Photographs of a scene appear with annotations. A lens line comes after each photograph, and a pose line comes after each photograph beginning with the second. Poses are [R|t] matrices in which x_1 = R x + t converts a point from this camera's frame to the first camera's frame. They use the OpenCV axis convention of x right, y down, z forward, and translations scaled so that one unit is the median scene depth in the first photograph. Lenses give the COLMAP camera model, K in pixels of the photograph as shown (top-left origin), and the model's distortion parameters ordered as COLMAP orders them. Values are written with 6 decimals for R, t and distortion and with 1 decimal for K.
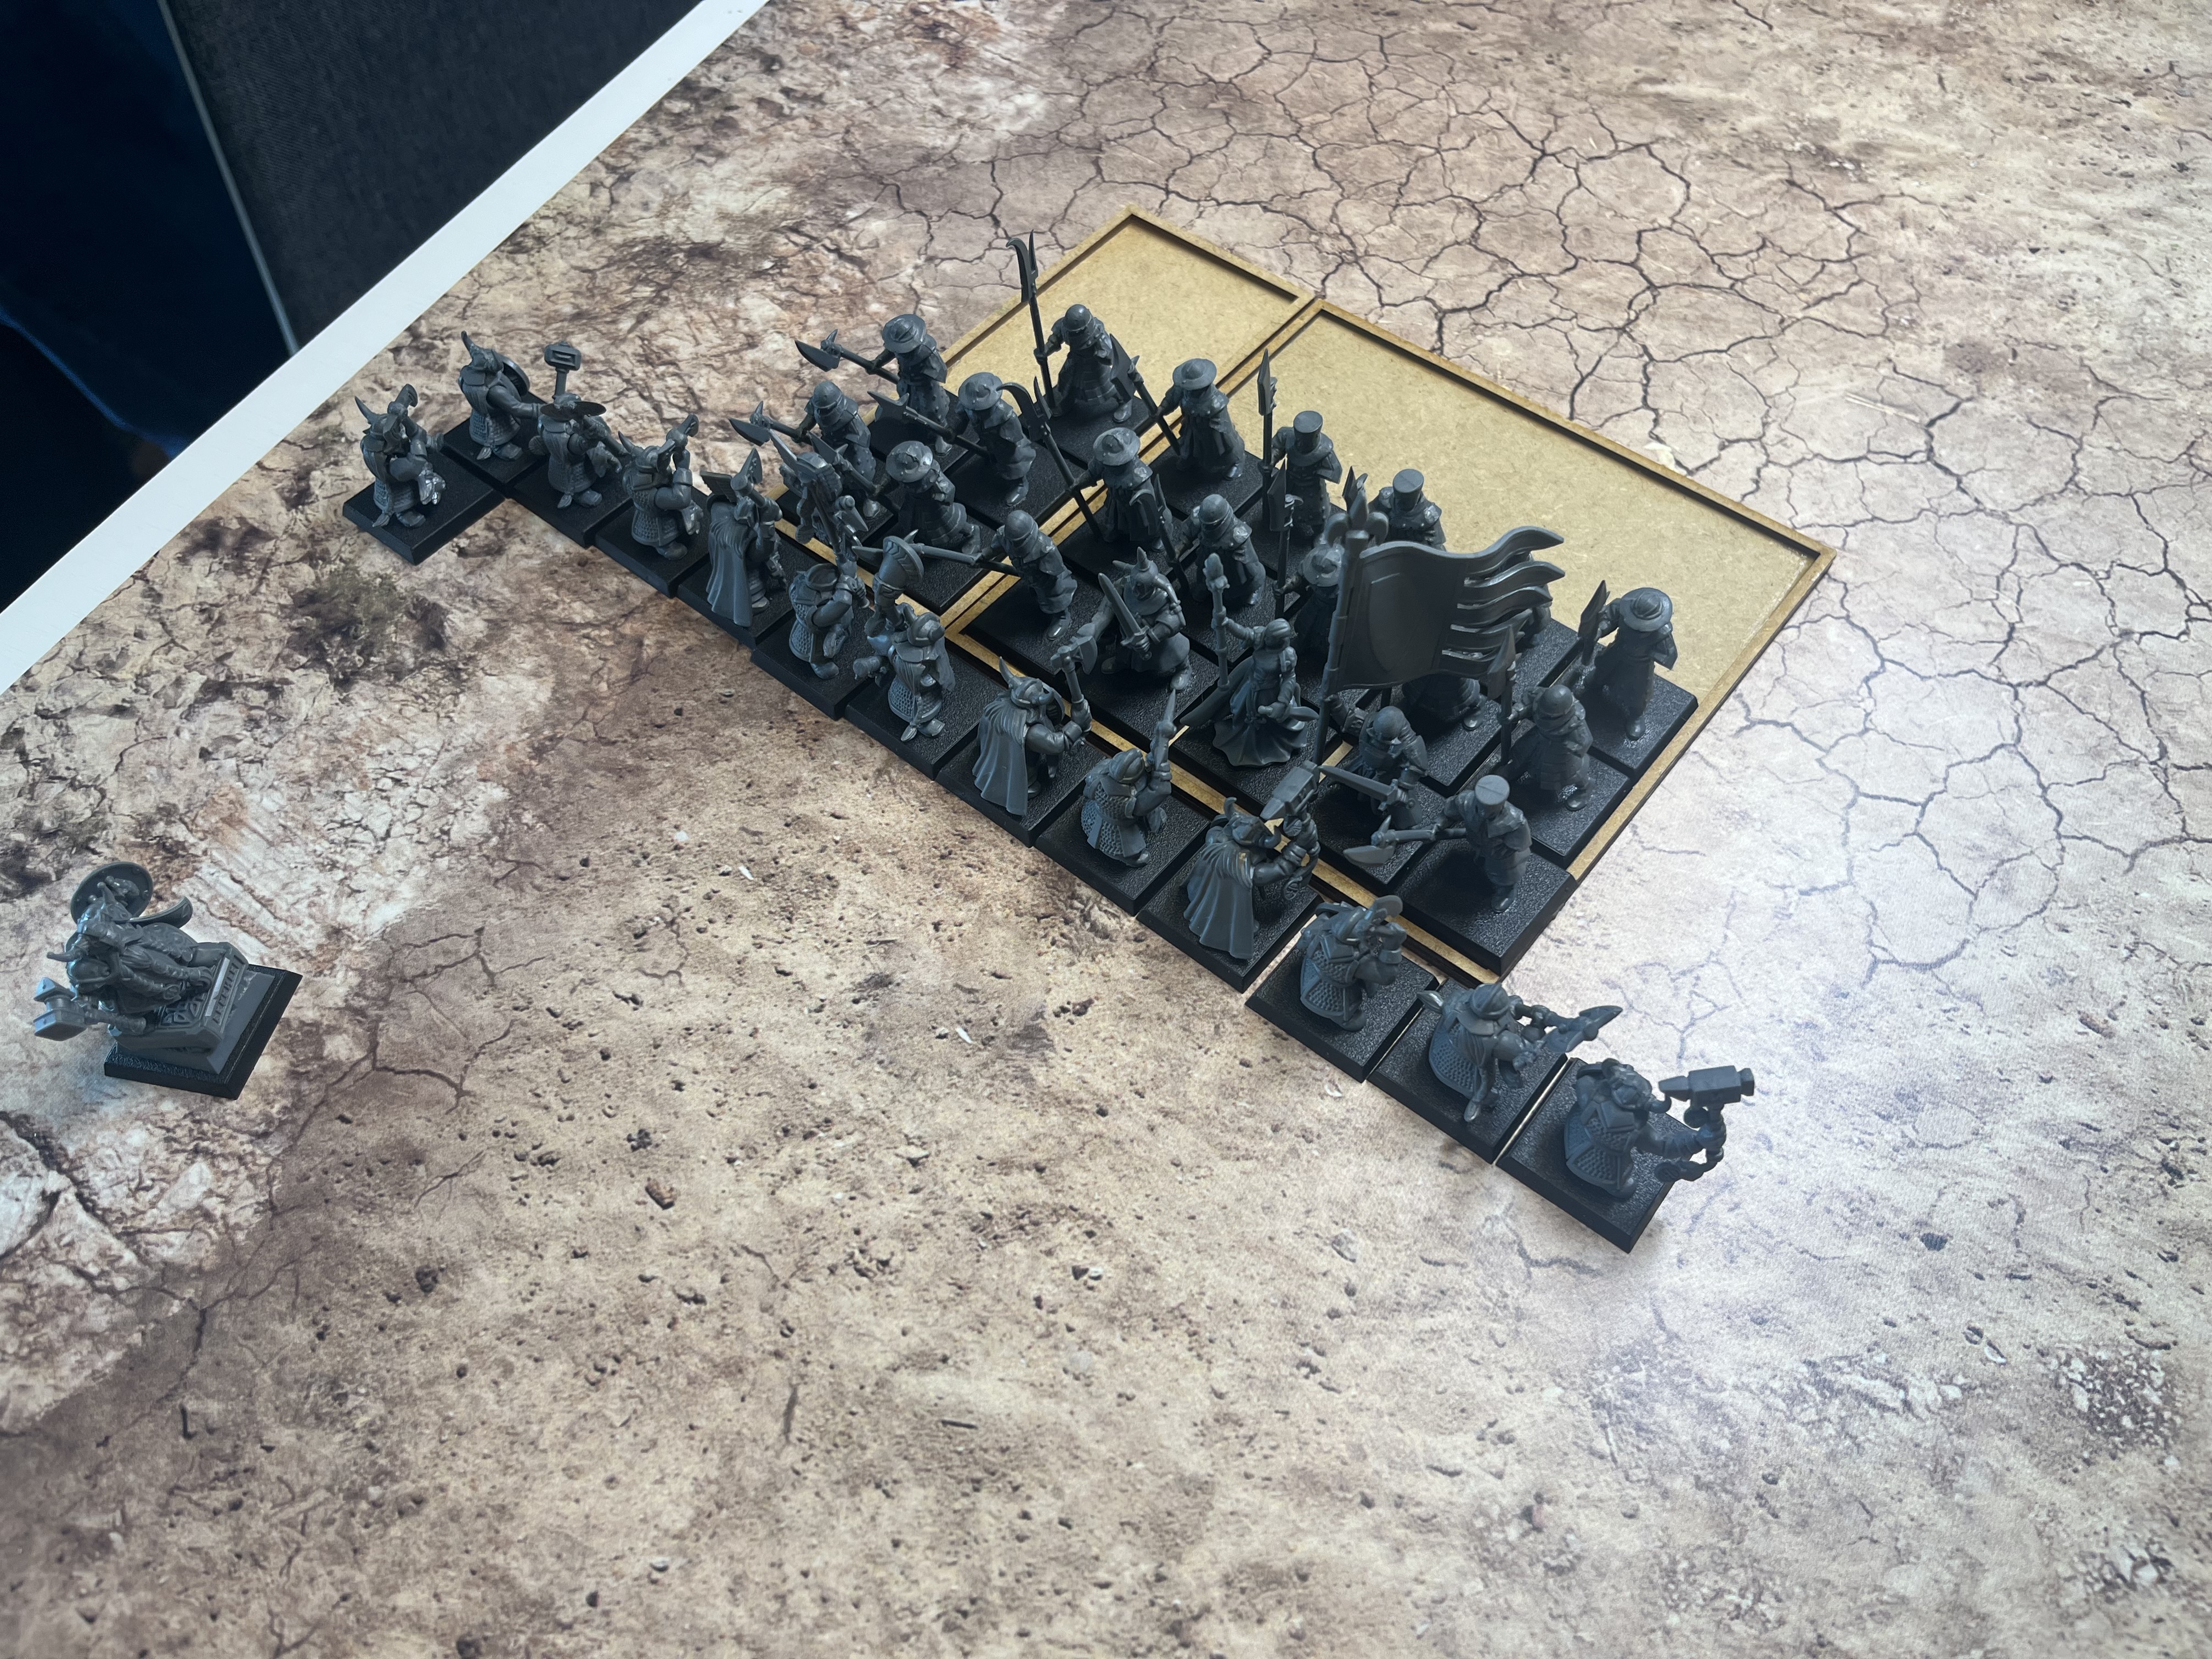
lens RADIAL K [[1726.3, 0, 1111.3], [0, 1726.3, 823.0], [0, 0, 1]] dist [0.058772, -0.095505]
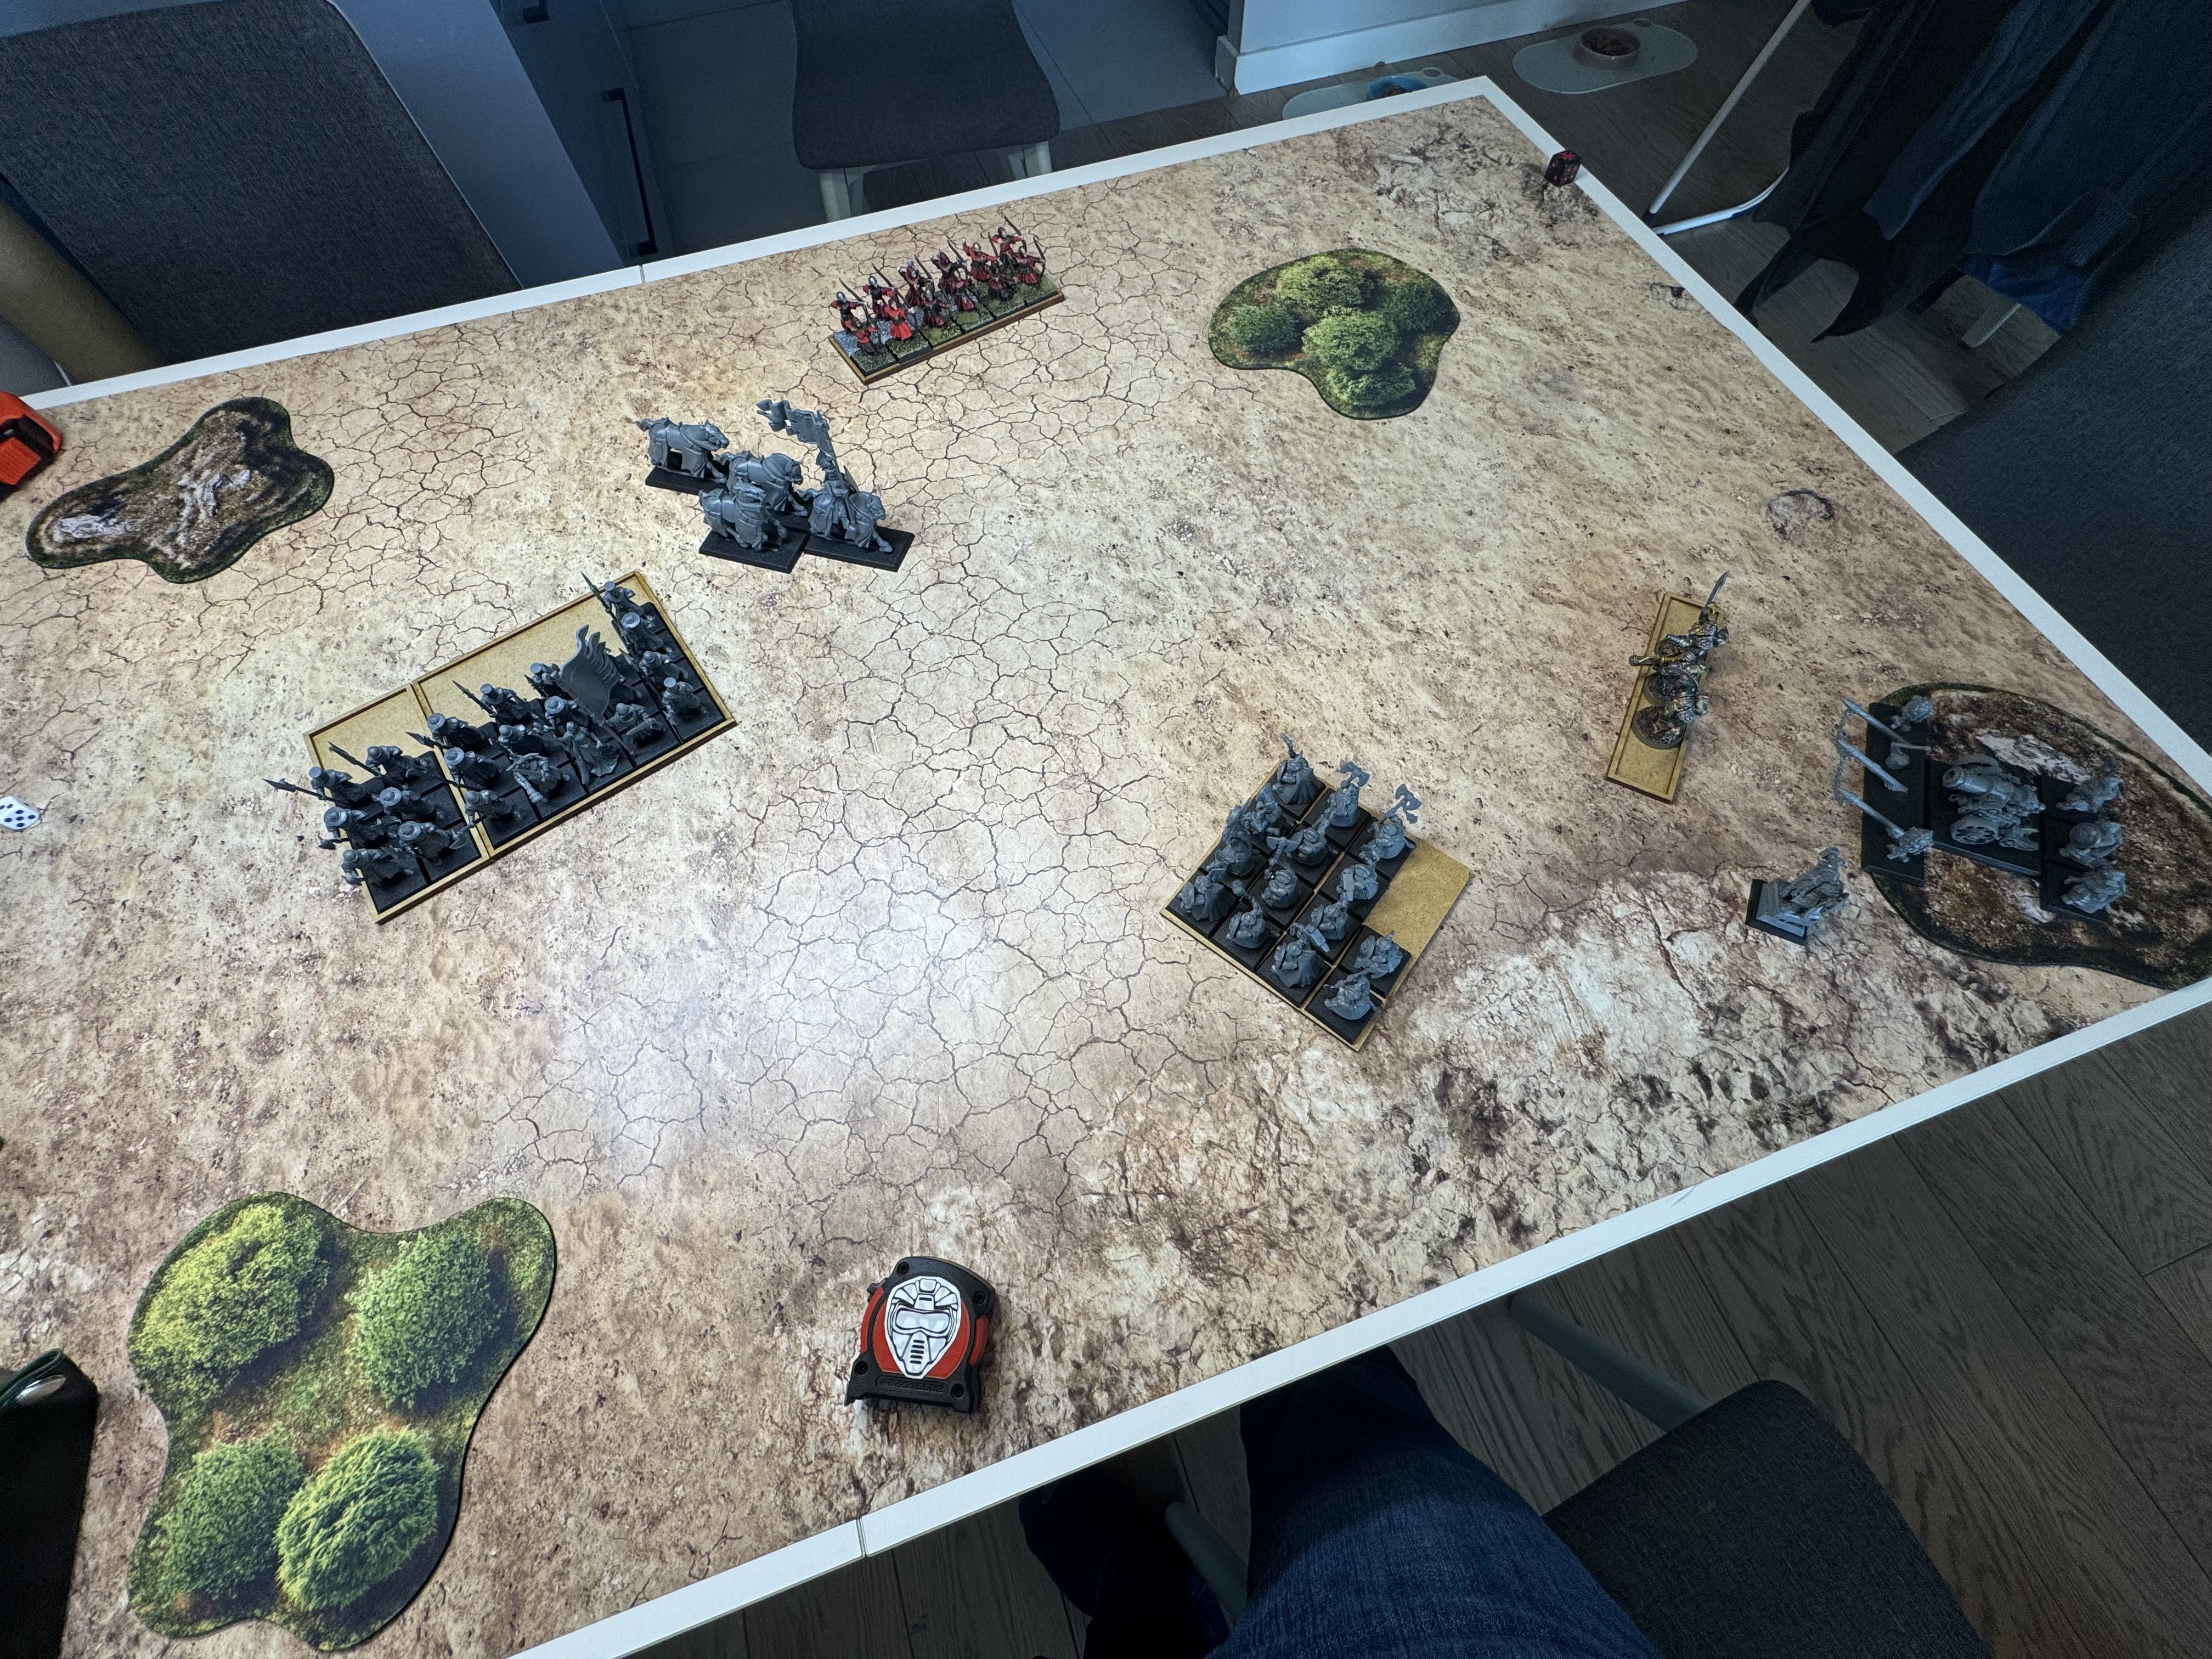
lens RADIAL K [[883.1, 0, 1108.5], [0, 883.1, 824.6], [0, 0, 1]] dist [-0.002150, 0.000233]
pose [[-0.714828, -0.609927, 0.342066, -0.280901], [0.596160, -0.275828, 0.753997, -1.073622], [-0.365532, 0.742905, 0.560784, 0.335288]]
